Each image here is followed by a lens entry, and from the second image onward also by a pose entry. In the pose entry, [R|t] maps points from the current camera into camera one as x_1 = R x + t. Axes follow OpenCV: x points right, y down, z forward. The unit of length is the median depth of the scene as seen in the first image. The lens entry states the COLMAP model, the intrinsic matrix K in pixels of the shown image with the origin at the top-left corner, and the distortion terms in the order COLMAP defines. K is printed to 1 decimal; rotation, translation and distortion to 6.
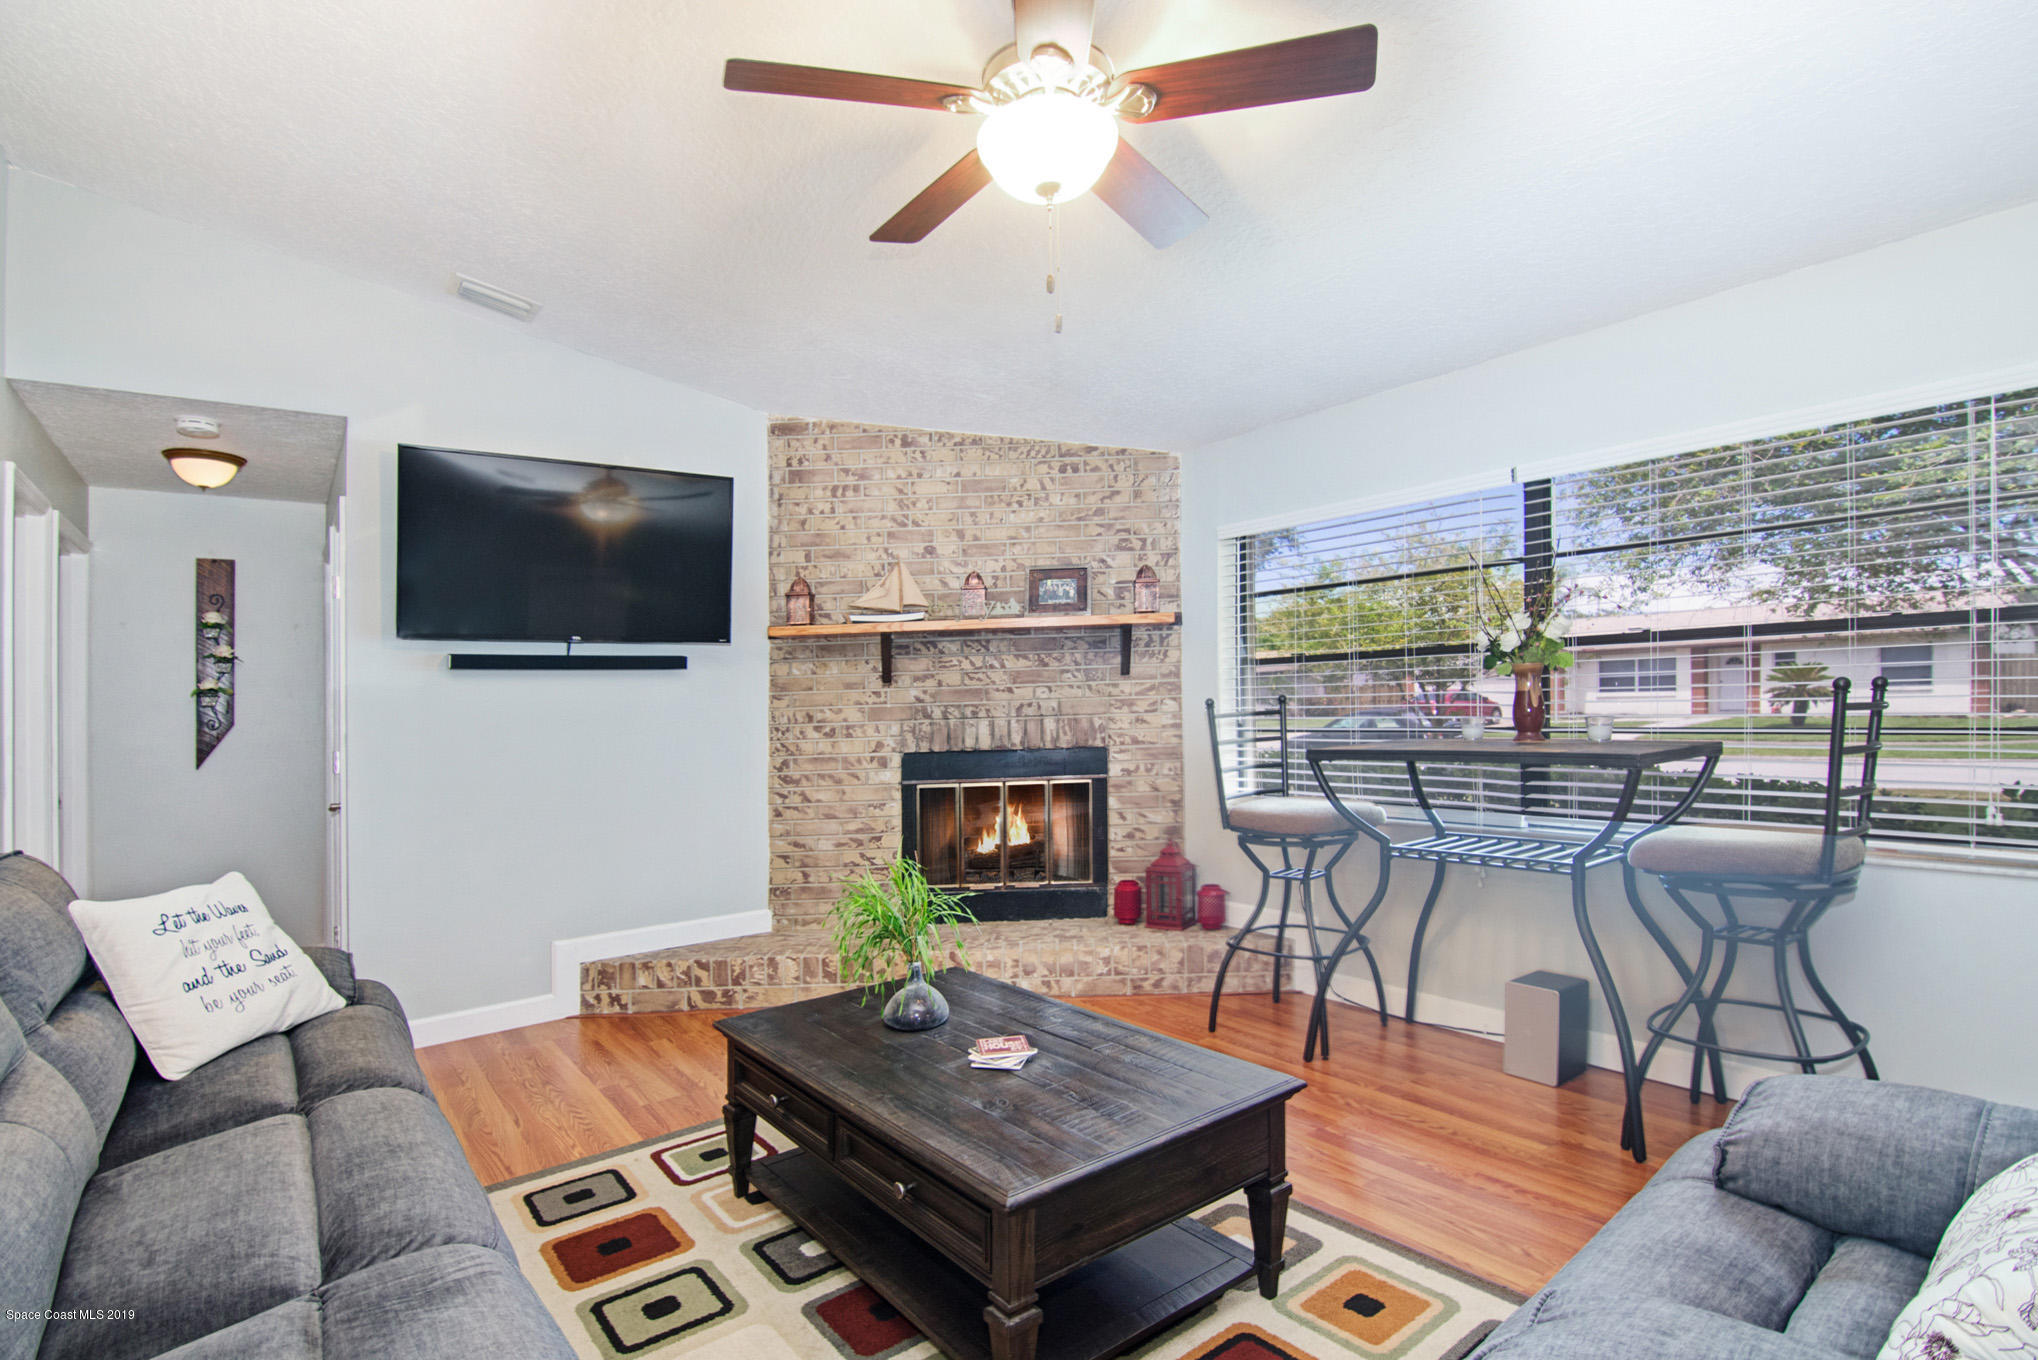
lens RADIAL K [[998.0, 0, 1019.7], [0, 998.0, 655.0], [0, 0, 1]] dist [-0.003583, -0.001152]
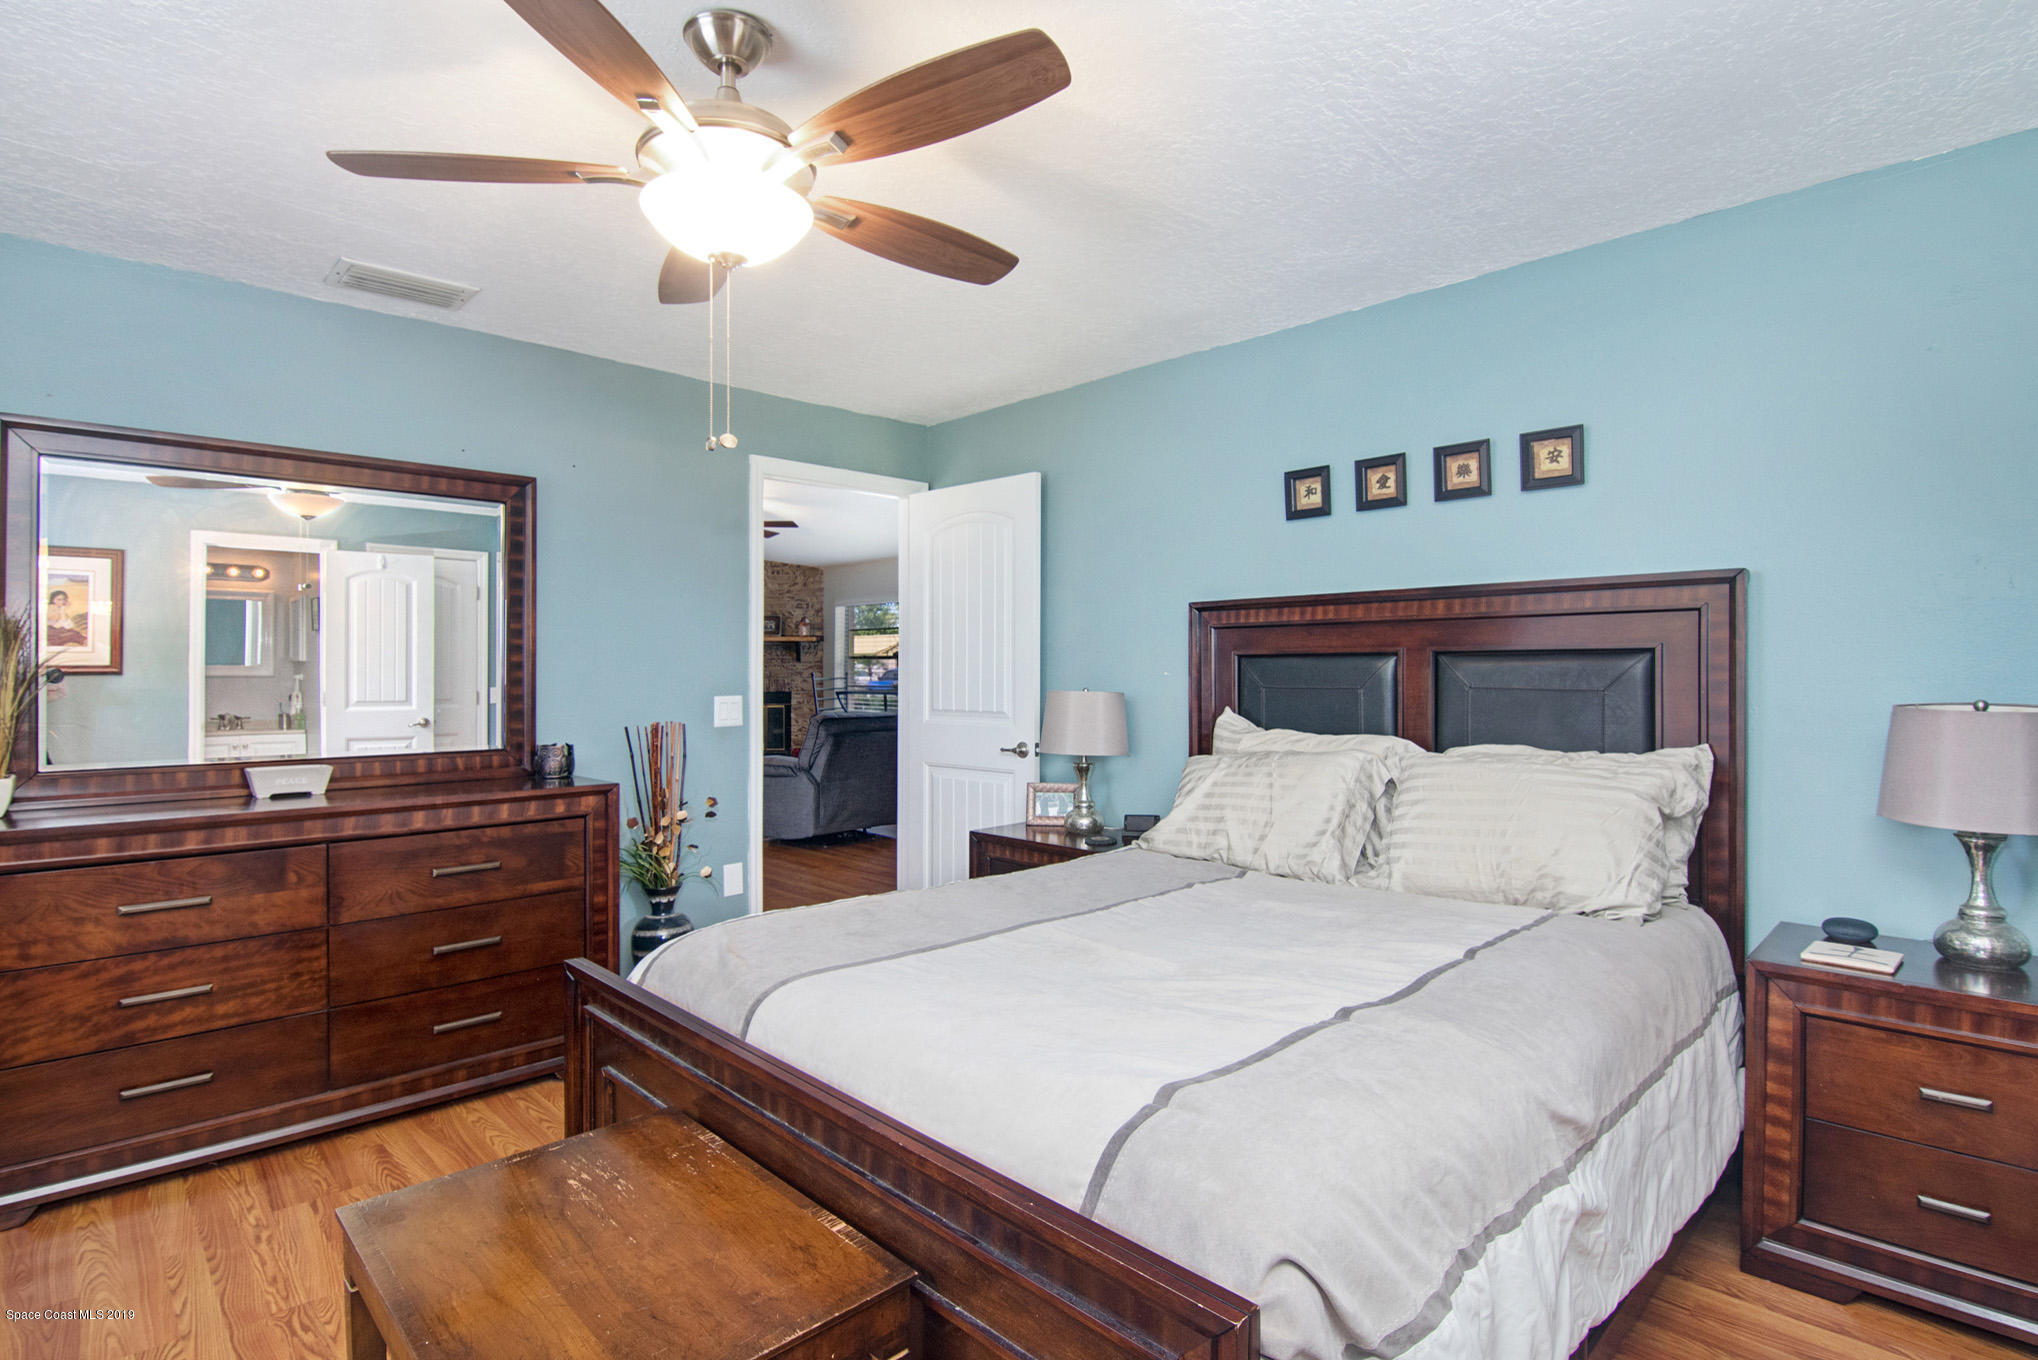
lens RADIAL K [[1011.7, 0, 1025.9], [0, 1011.7, 672.6], [0, 0, 1]] dist [-0.001318, 0.000304]
pose [[0.993685, 0.027718, 0.108725, 0.374639], [-0.032136, 0.998719, 0.039096, -0.063323], [-0.107502, -0.042343, 0.993303, -1.406566]]
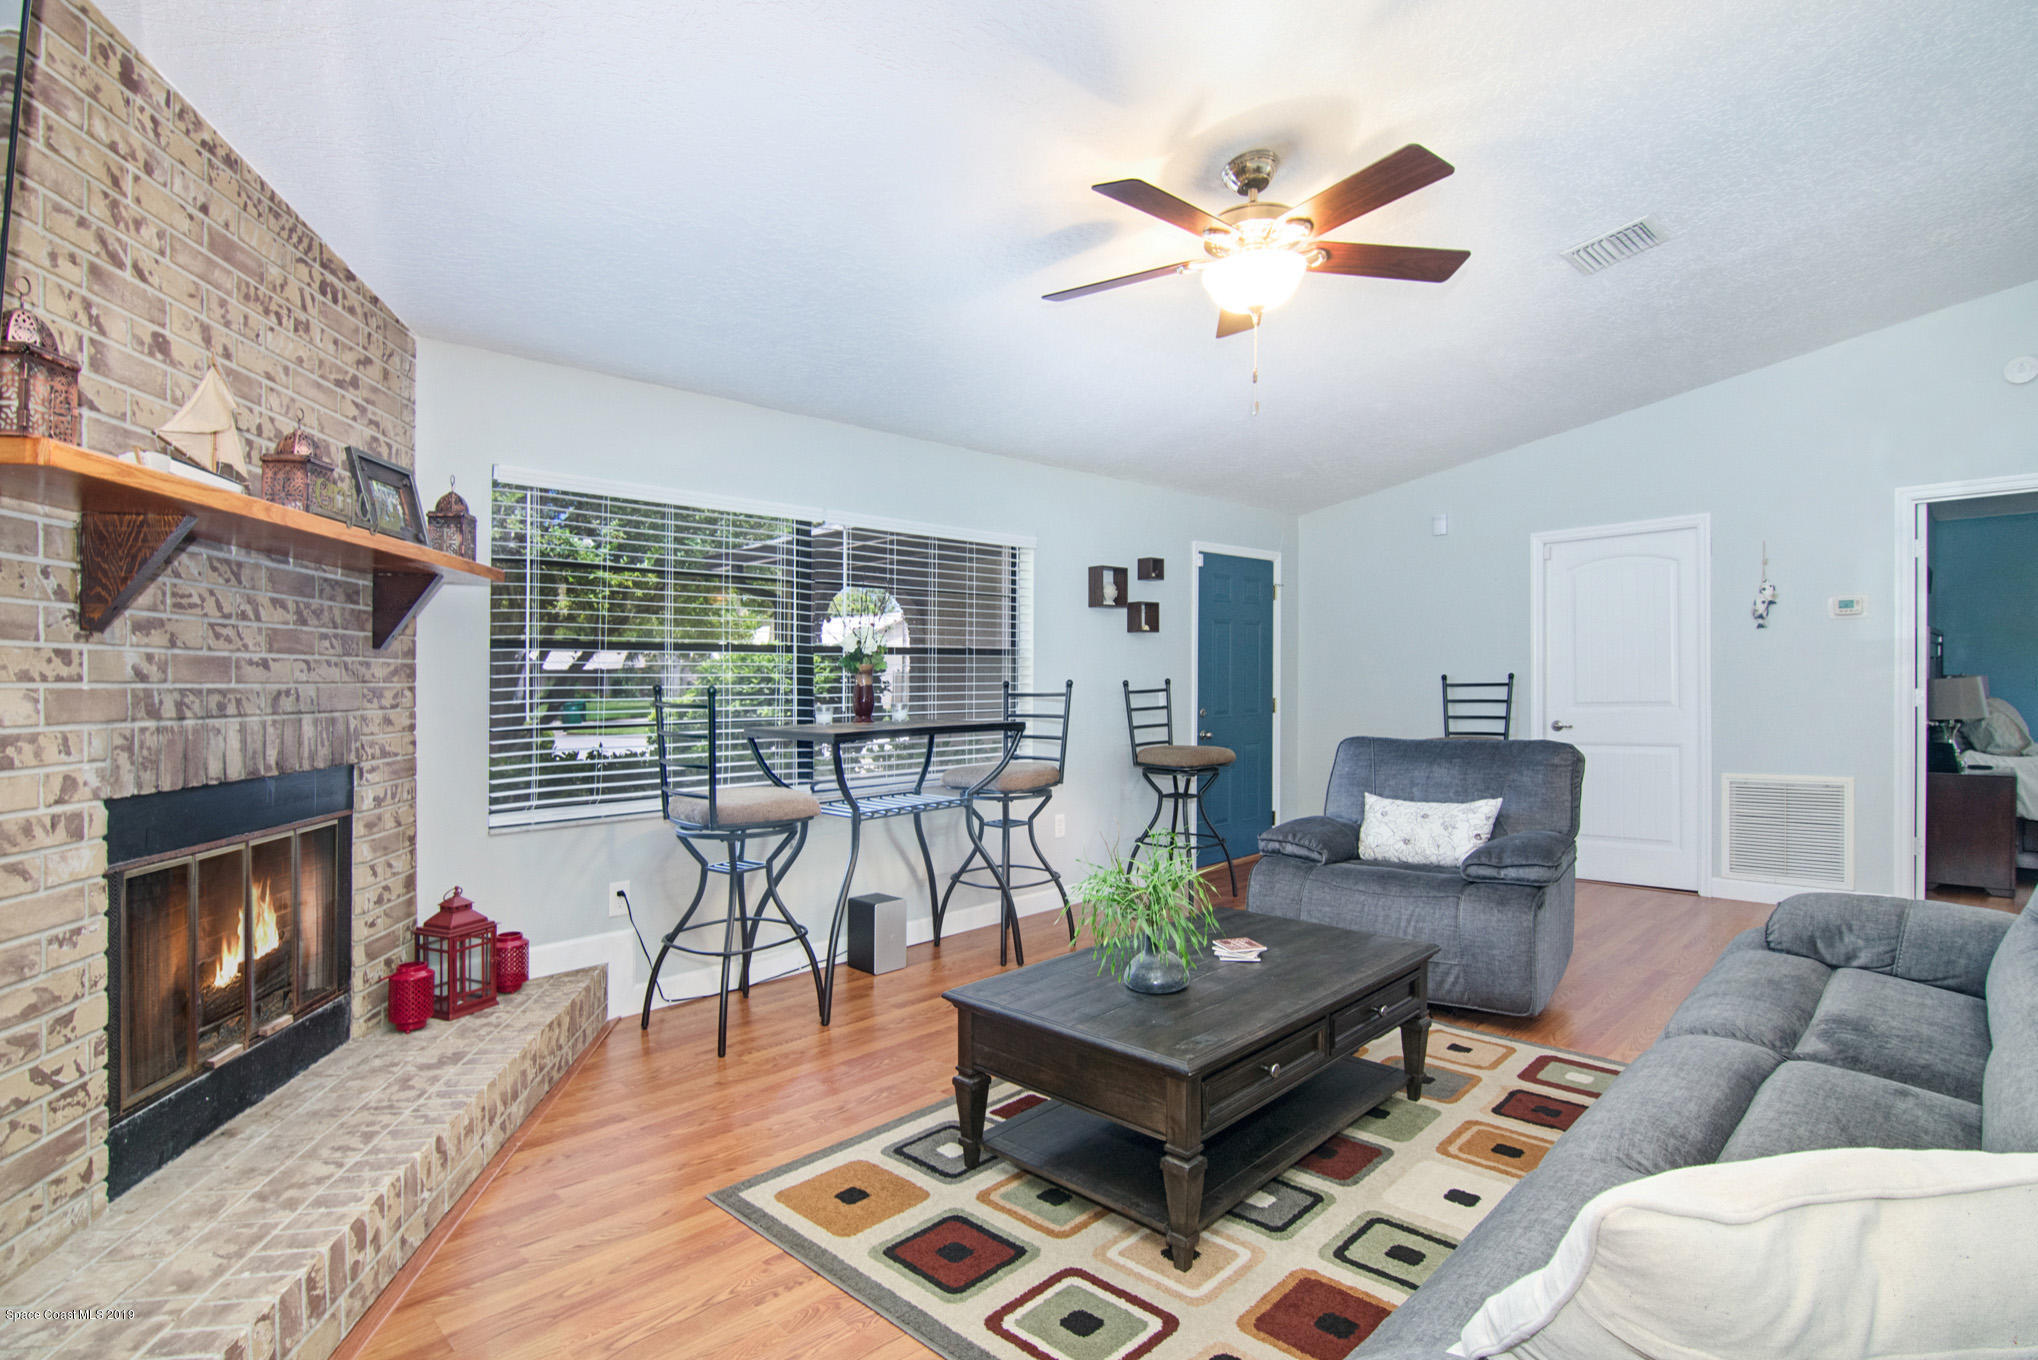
lens RADIAL K [[1017.6, 0, 1019.0], [0, 1017.6, 680.0], [0, 0, 1]] dist [-0.024368, -0.000681]
pose [[-0.140295, 0.036783, 0.989426, -0.589453], [-0.029428, 0.998713, -0.041301, 0.053992], [-0.989672, -0.034911, -0.139032, 0.682209]]
